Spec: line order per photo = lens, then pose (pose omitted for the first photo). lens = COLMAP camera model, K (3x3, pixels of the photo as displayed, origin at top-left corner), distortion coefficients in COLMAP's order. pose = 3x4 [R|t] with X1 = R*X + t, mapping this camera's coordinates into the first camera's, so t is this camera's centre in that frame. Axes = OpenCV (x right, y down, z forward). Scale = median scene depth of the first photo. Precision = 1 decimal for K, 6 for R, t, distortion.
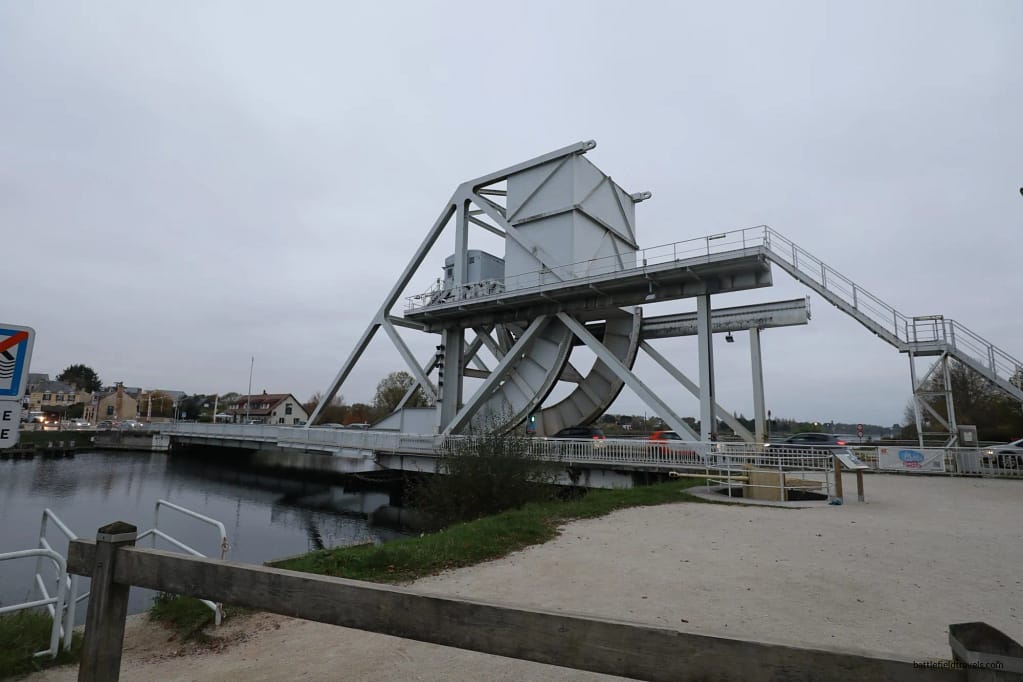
lens RADIAL K [[510.4, 0, 509.7], [0, 510.4, 335.3], [0, 0, 1]] dist [-0.024650, -0.001158]
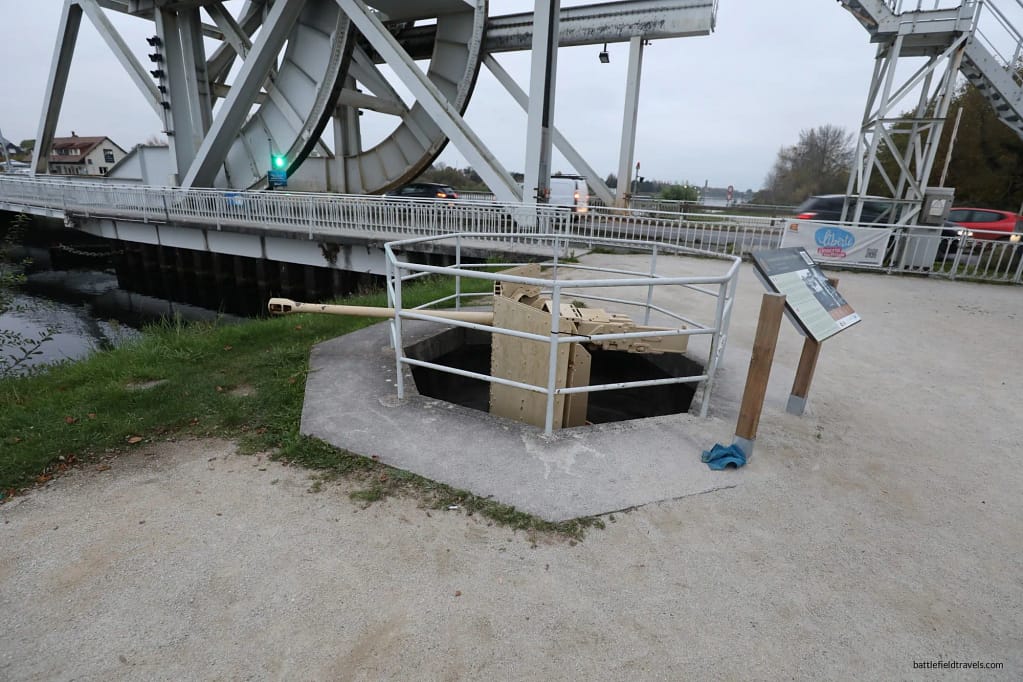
lens RADIAL K [[510.4, 0, 509.7], [0, 510.4, 335.3], [0, 0, 1]] dist [-0.024650, -0.001158]
pose [[0.977516, -0.040548, 0.206926, 0.146597], [-0.057241, 0.893460, 0.445480, 0.049011], [-0.202944, -0.447308, 0.871051, 0.244771]]
